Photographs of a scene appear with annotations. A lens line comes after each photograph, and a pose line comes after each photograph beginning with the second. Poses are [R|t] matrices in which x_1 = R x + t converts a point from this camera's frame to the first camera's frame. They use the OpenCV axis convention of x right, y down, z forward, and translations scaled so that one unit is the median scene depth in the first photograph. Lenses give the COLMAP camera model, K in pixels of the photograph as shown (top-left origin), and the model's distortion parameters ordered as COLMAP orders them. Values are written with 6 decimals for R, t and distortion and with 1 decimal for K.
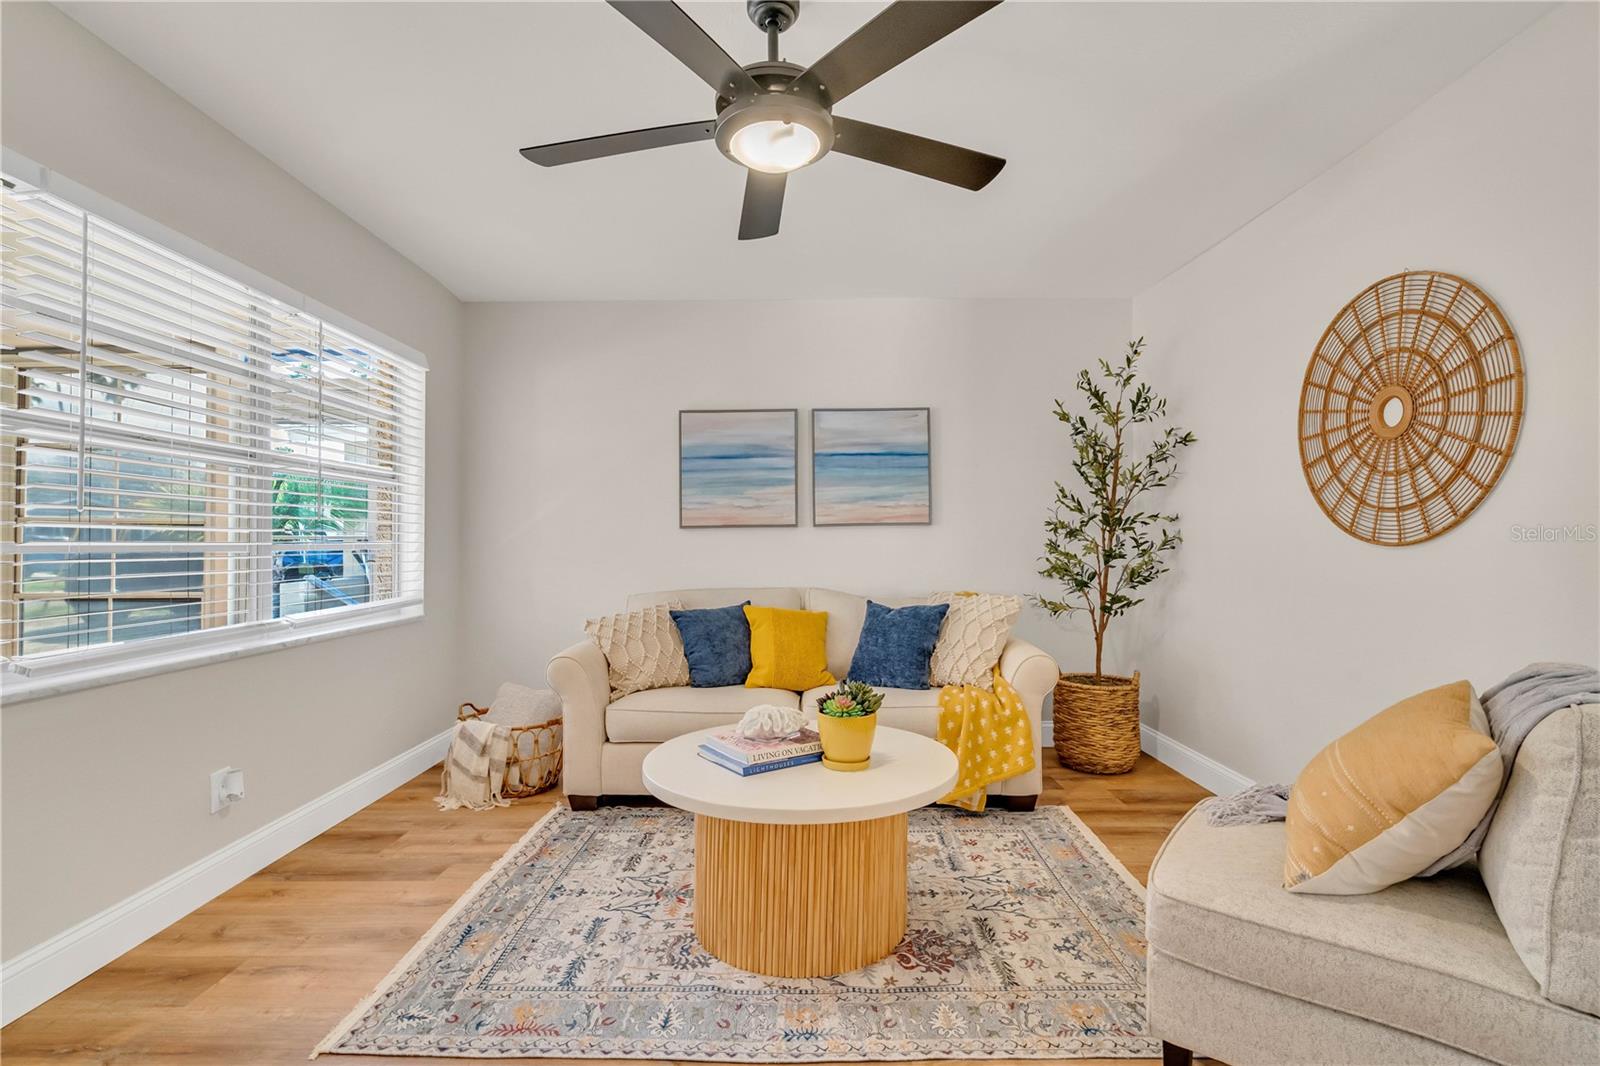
lens RADIAL K [[734.1, 0, 800.0], [0, 734.1, 533.0], [0, 0, 1]] dist [-0.003173, 0.000134]
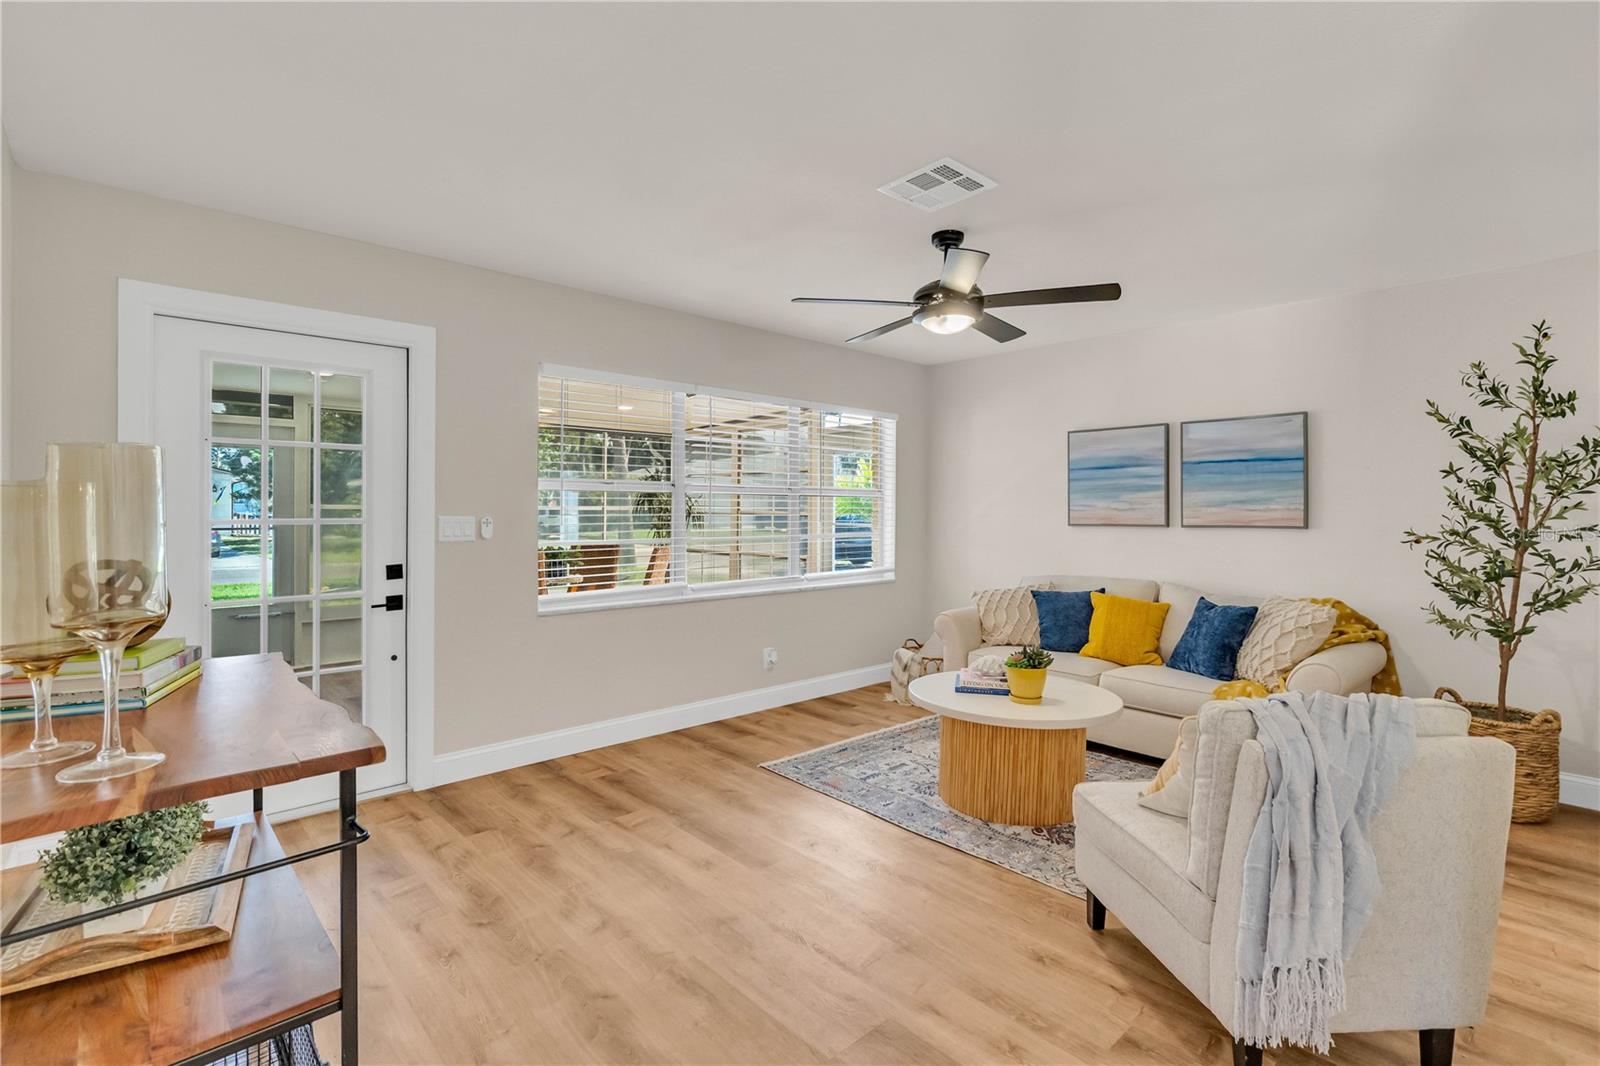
lens RADIAL K [[737.5, 0, 796.6], [0, 737.5, 517.8], [0, 0, 1]] dist [0.000069, 0.000574]
pose [[0.682933, 0.017146, -0.730280, 0.524210], [0.000333, 0.999717, 0.023784, -0.060067], [0.730481, -0.016486, 0.682734, -0.232494]]
